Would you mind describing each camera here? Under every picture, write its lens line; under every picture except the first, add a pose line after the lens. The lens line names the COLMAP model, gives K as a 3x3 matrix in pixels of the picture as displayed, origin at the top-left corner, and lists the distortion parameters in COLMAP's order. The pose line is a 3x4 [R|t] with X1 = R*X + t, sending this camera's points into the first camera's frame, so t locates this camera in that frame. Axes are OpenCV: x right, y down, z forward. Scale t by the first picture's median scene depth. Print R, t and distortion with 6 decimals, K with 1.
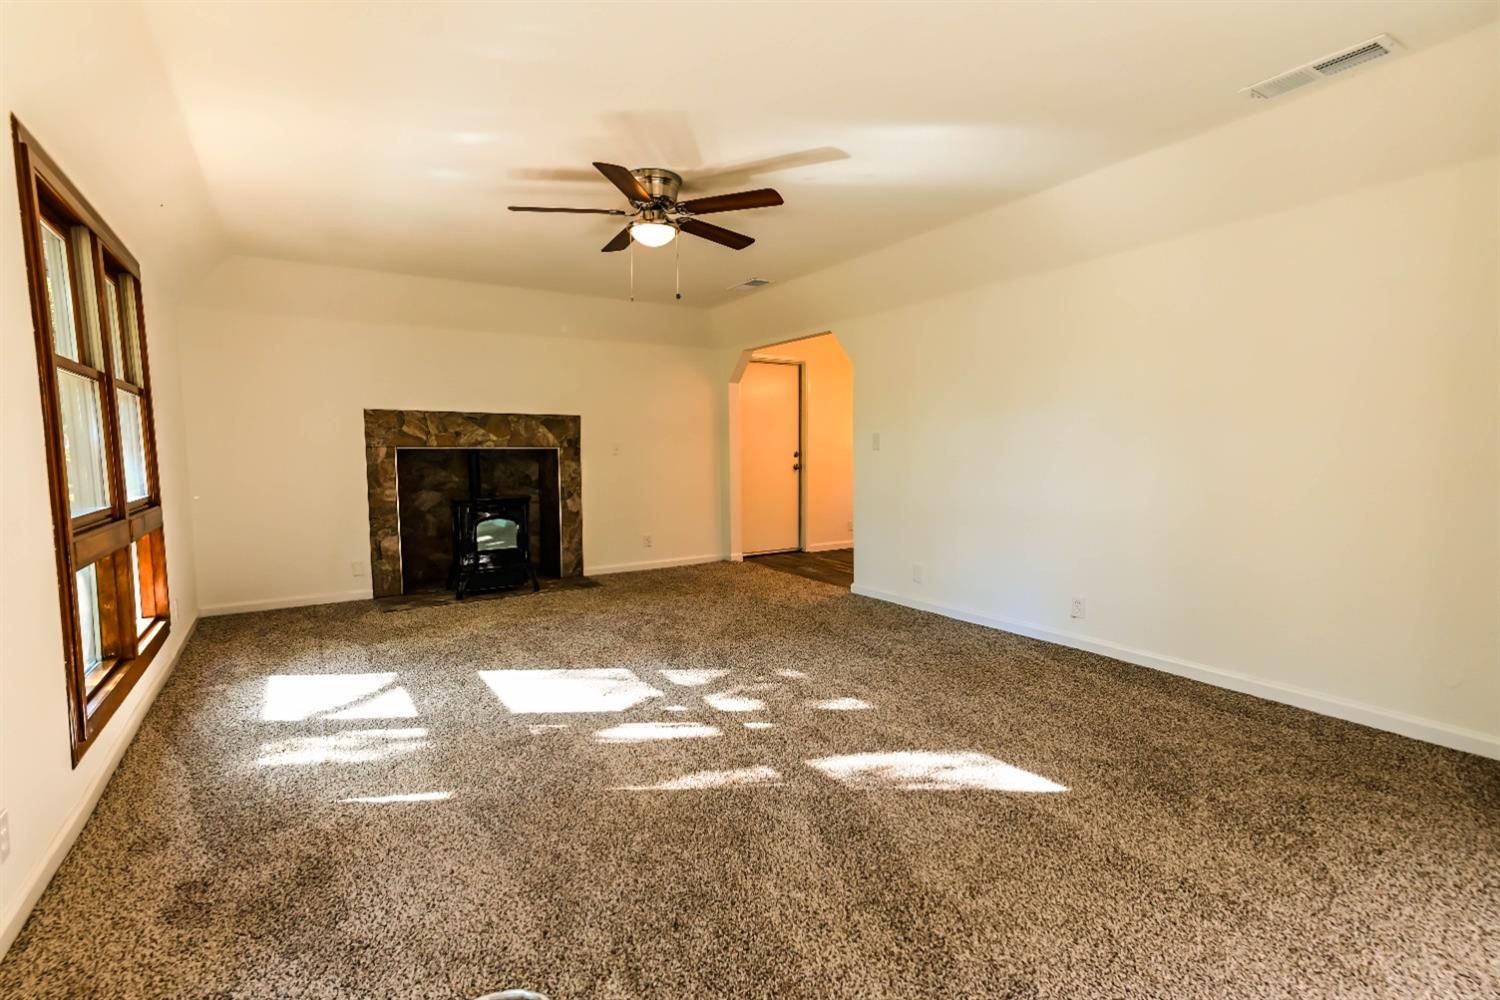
lens RADIAL K [[662.5, 0, 750.0], [0, 662.5, 500.0], [0, 0, 1]] dist [0.000236, -0.000062]
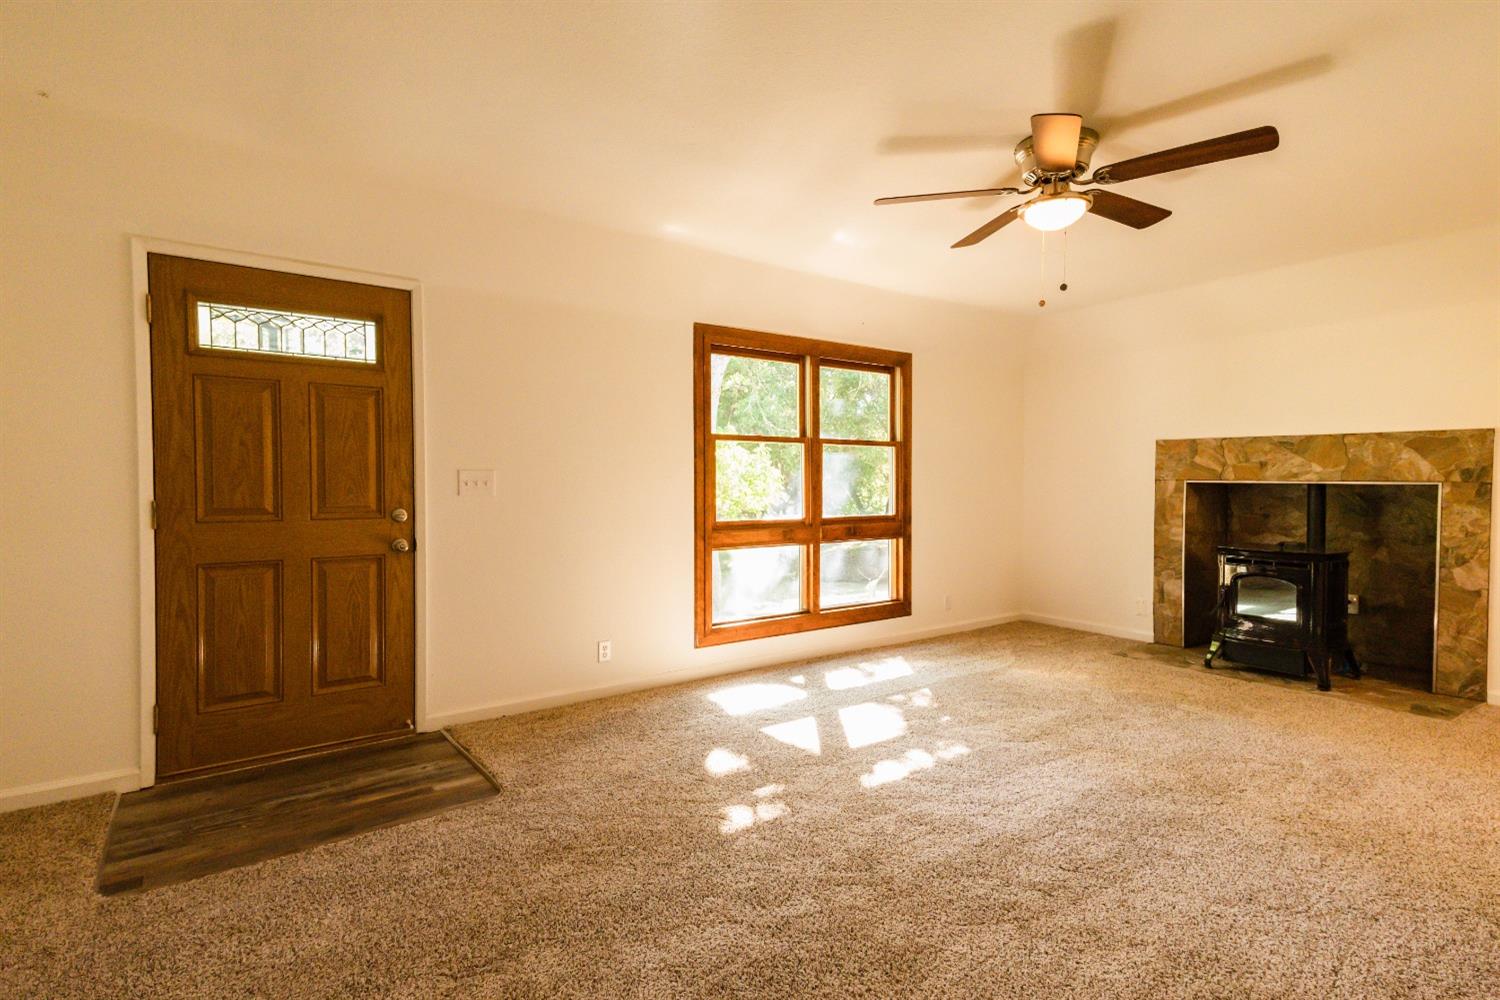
lens RADIAL K [[727.1, 0, 750.0], [0, 727.1, 500.0], [0, 0, 1]] dist [0.085410, -0.023188]
pose [[0.111559, 0.039609, -0.992968, 0.392984], [-0.074311, 0.996740, 0.031411, -0.041441], [0.990976, 0.070284, 0.114139, 0.305517]]
